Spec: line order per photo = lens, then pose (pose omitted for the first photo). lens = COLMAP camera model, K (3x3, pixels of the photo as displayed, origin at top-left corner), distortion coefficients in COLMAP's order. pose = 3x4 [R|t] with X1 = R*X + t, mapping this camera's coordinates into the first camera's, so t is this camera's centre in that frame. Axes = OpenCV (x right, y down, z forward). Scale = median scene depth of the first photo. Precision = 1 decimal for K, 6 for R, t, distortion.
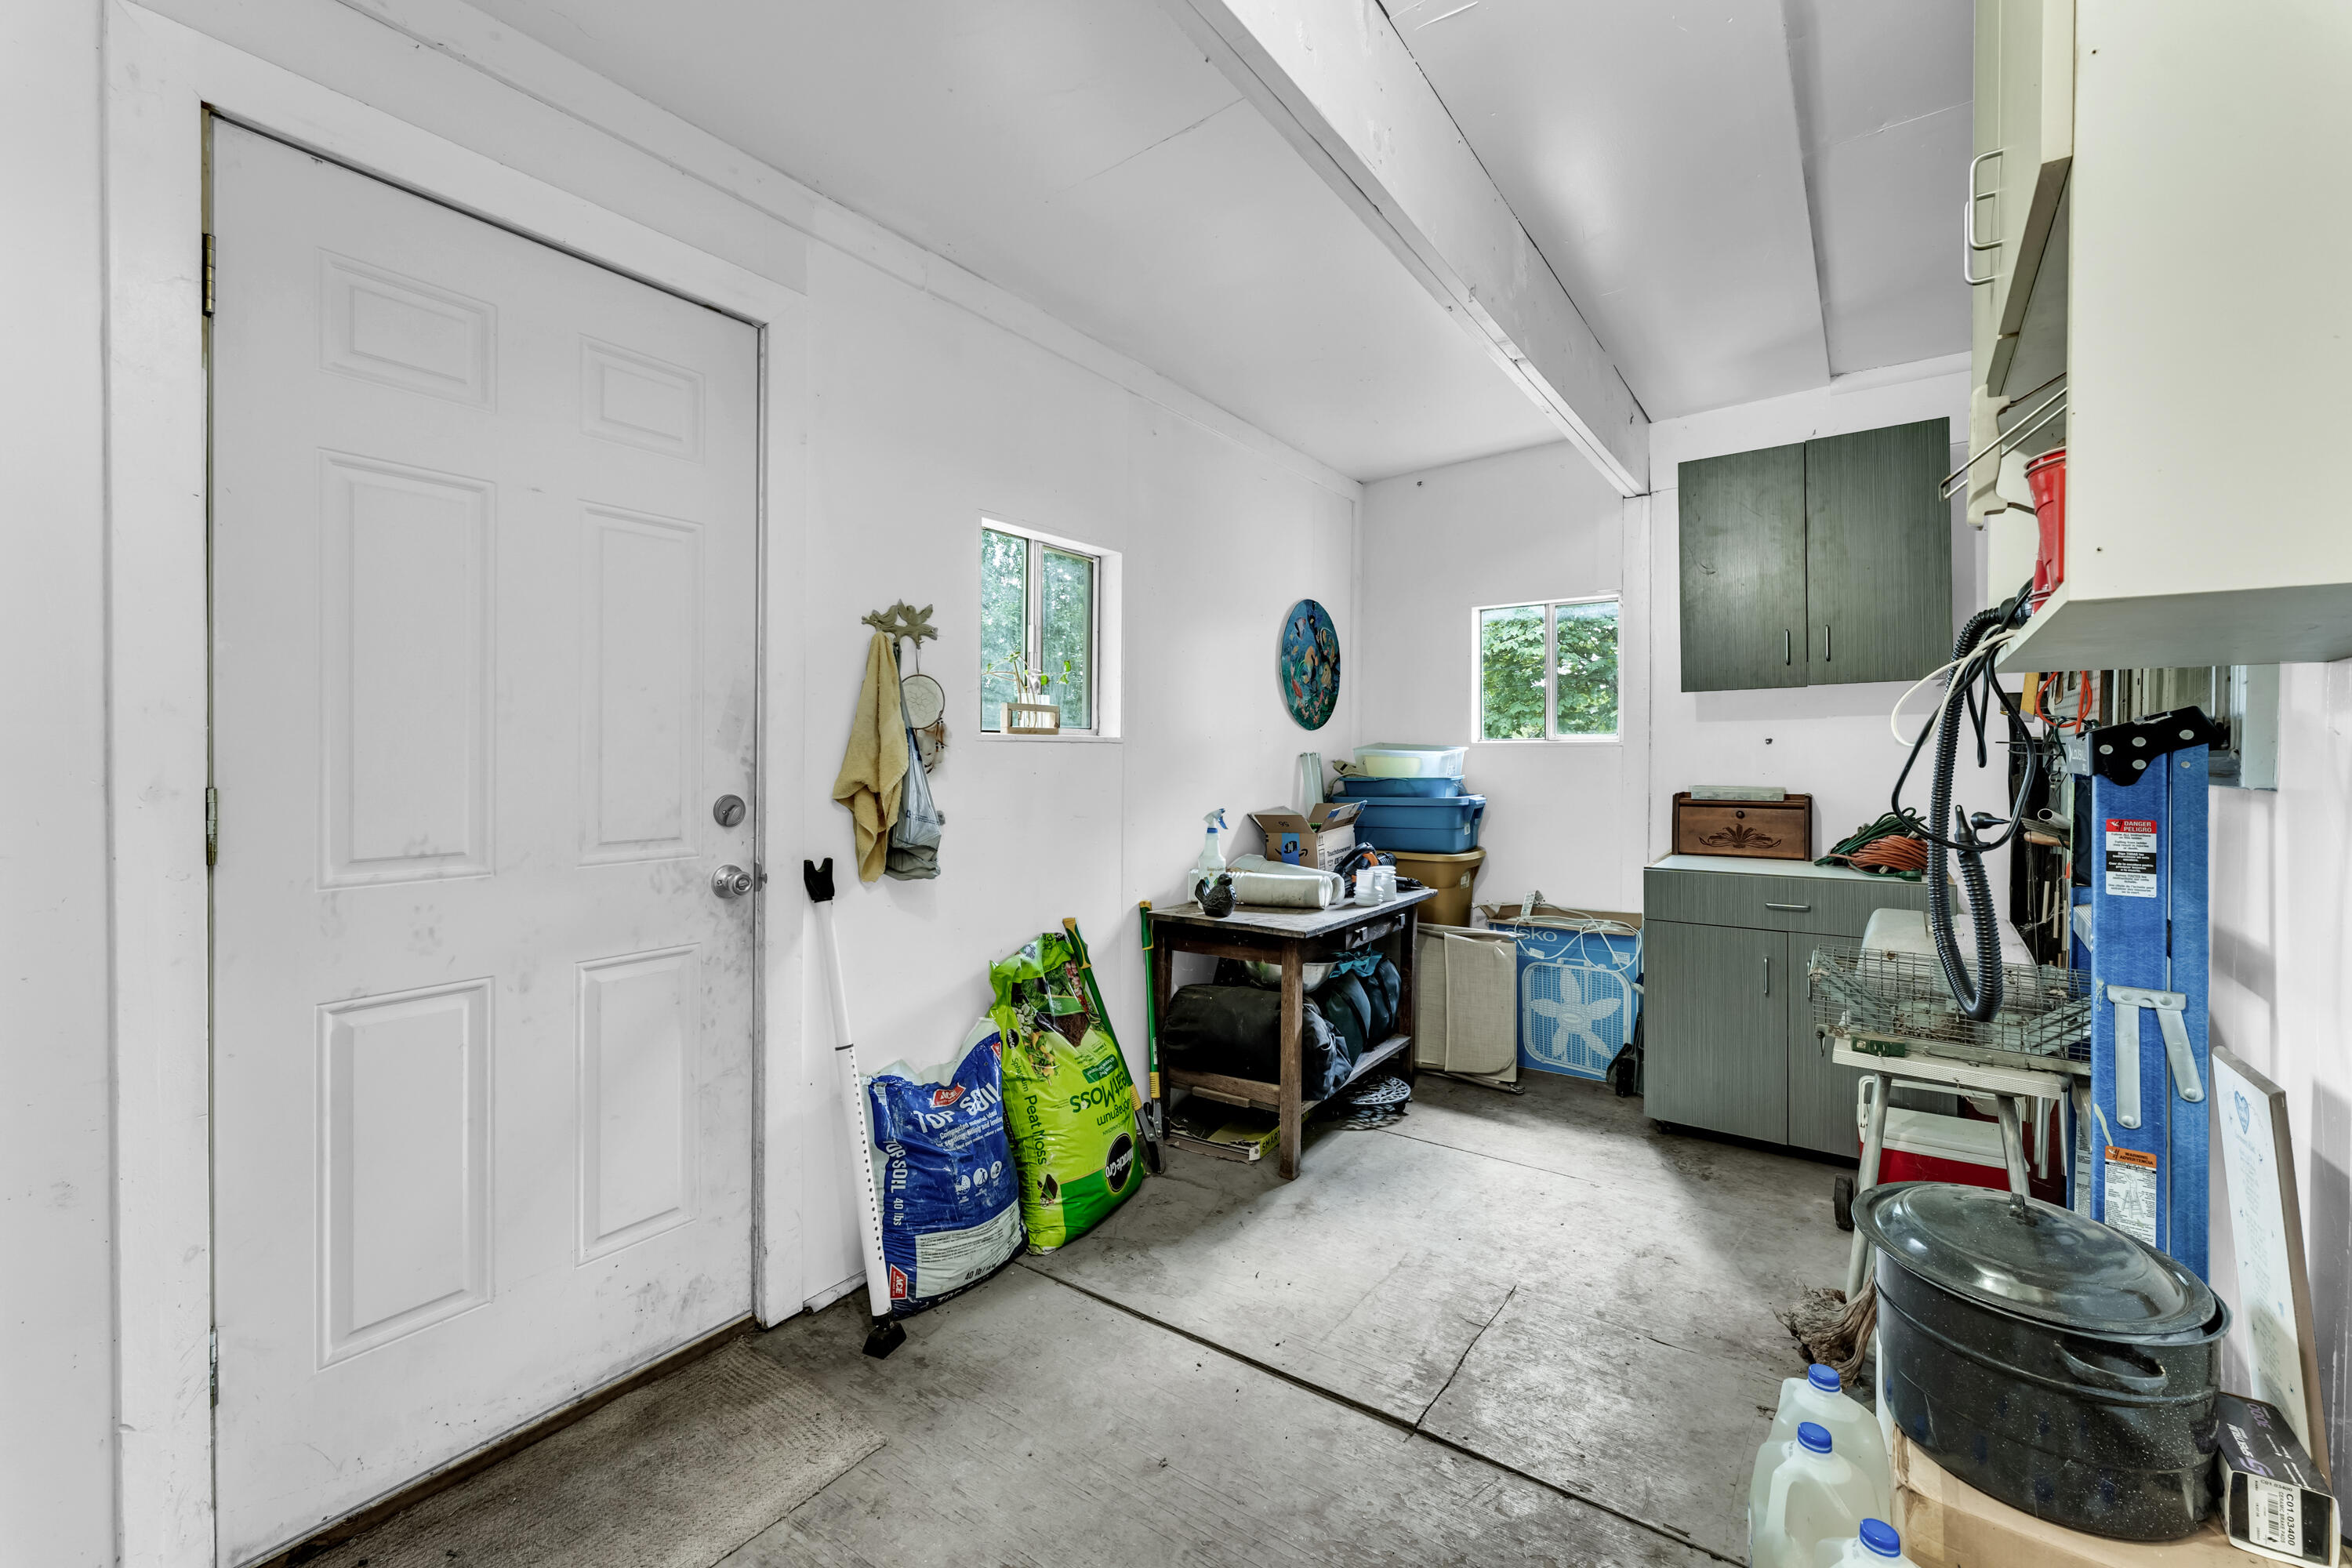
lens RADIAL K [[945.4, 0, 1187.4], [0, 945.4, 765.1], [0, 0, 1]] dist [-0.000352, -0.000015]
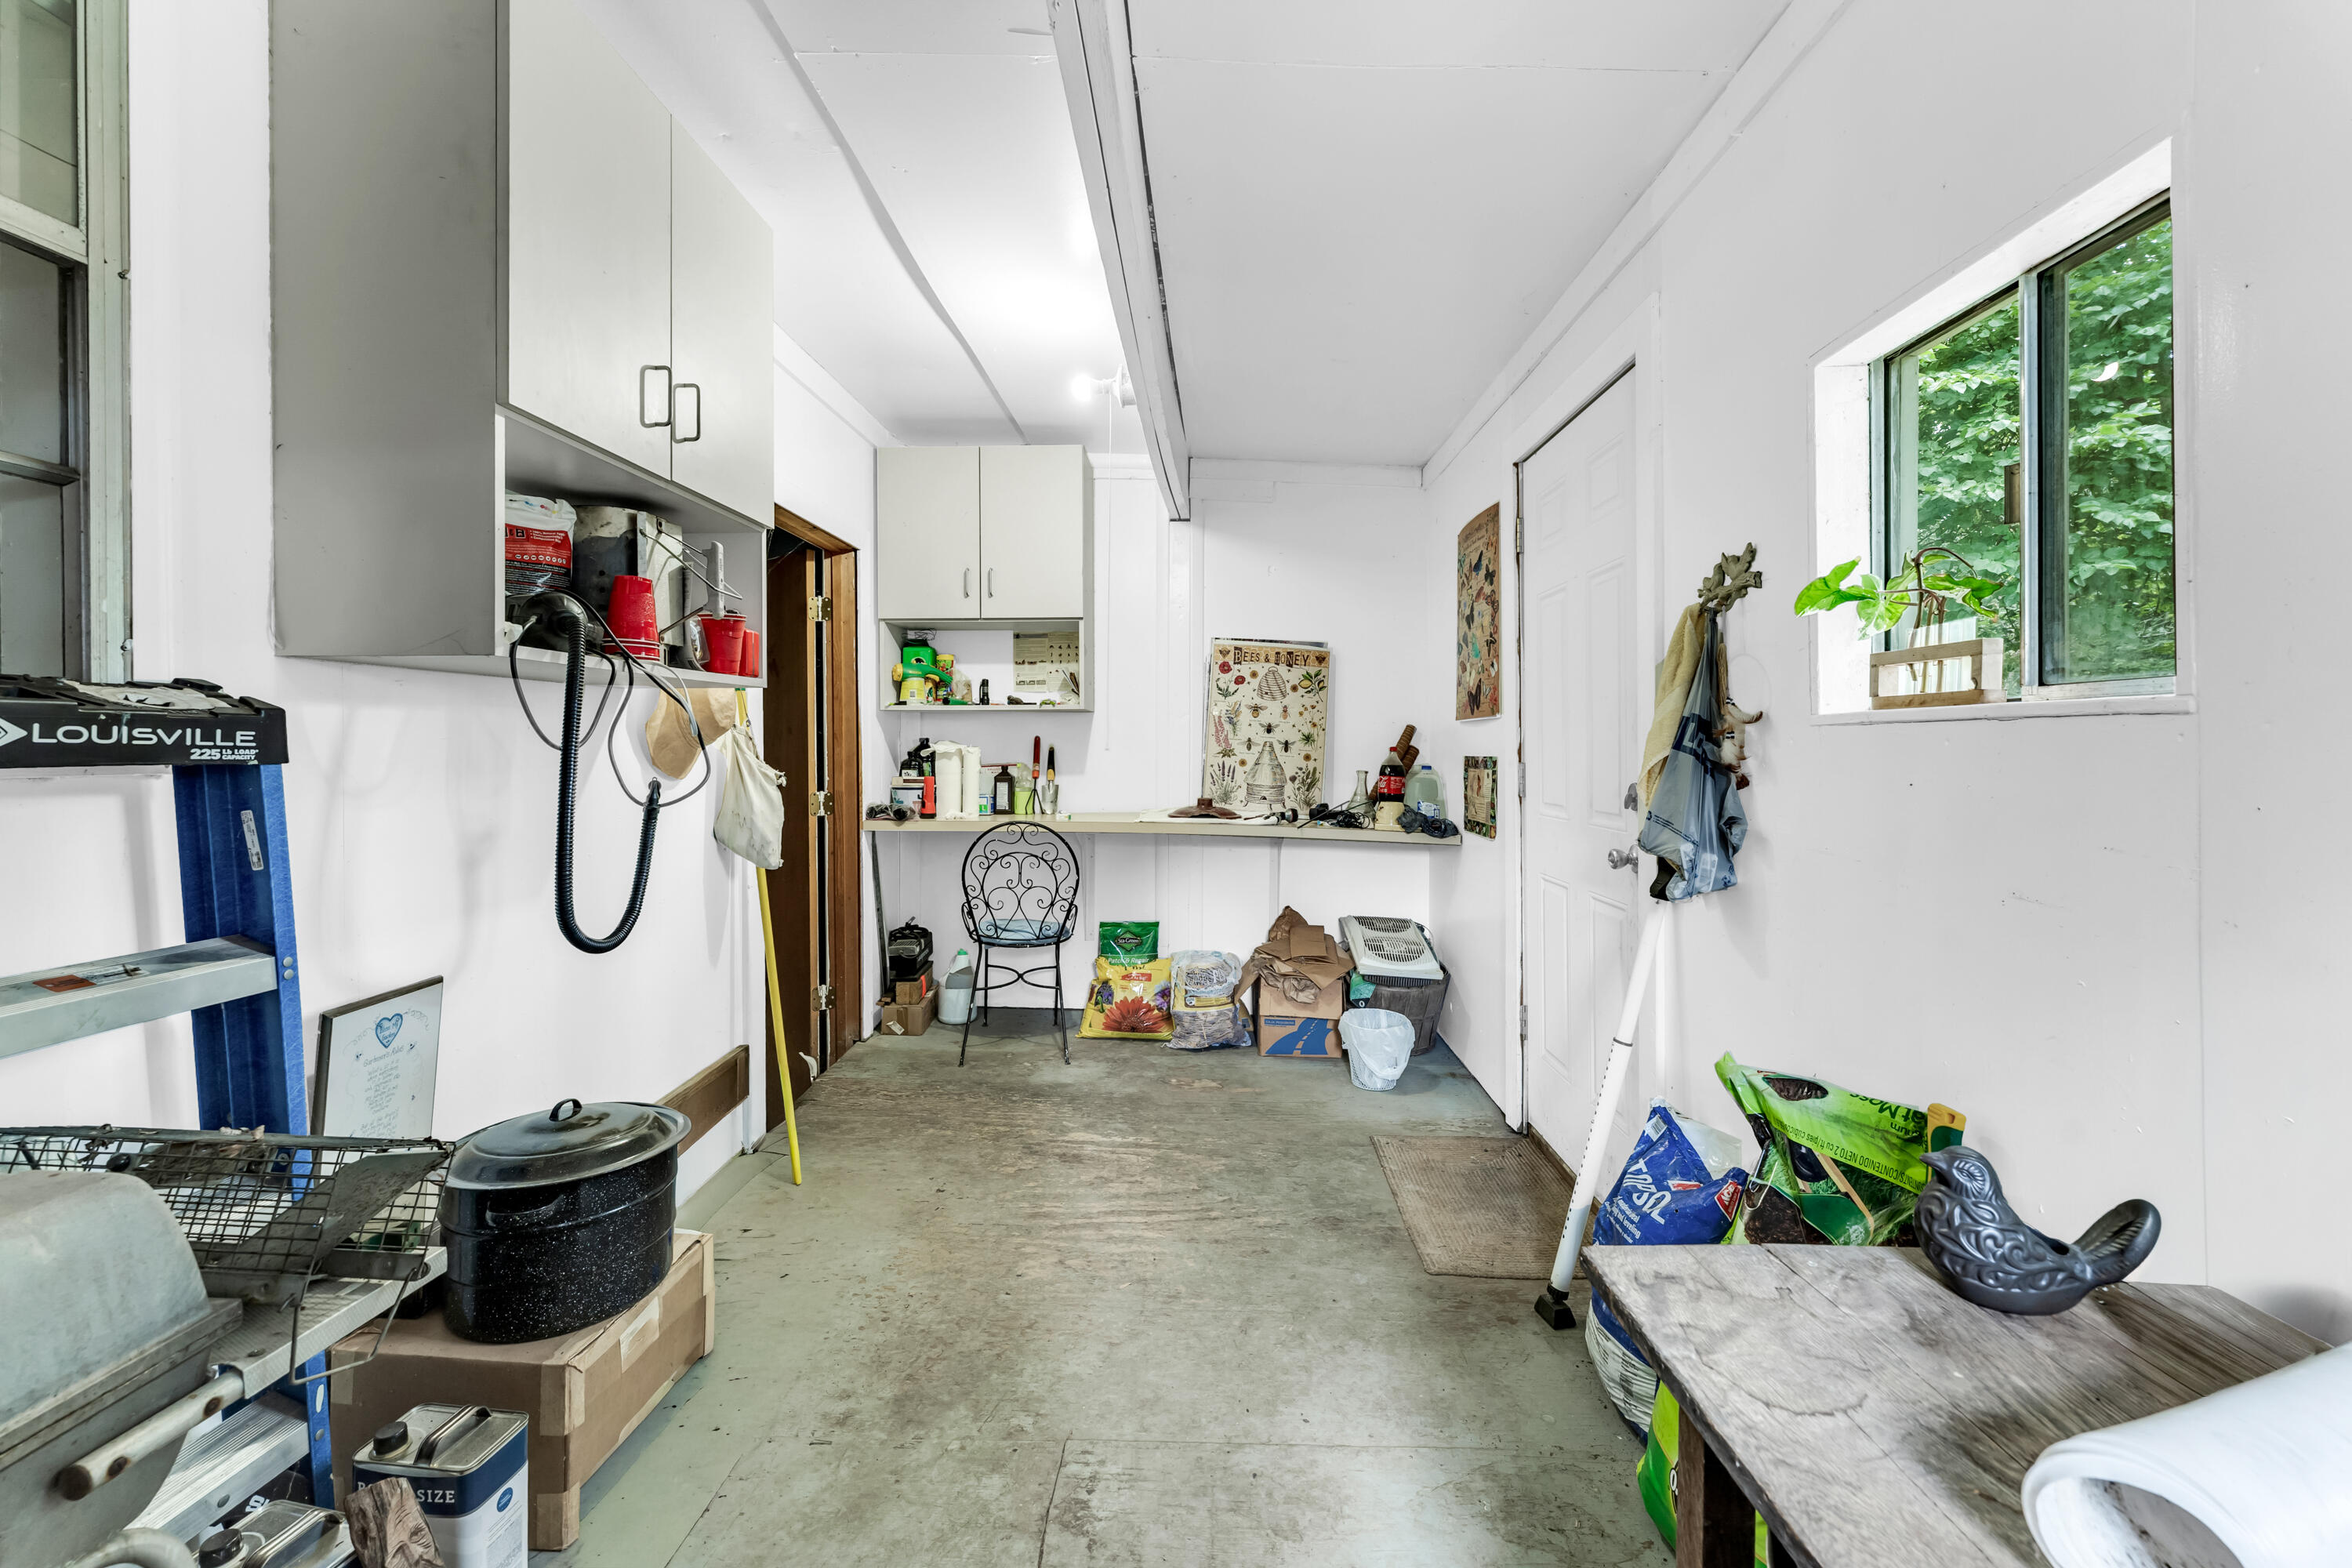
lens RADIAL K [[945.4, 0, 1180.7], [0, 945.4, 761.2], [0, 0, 1]] dist [-0.000352, -0.000015]
pose [[-0.834478, 0.006937, -0.550998, 0.439996], [-0.006561, 0.999725, 0.022524, -0.013059], [0.551003, 0.022411, -0.834202, 1.214415]]
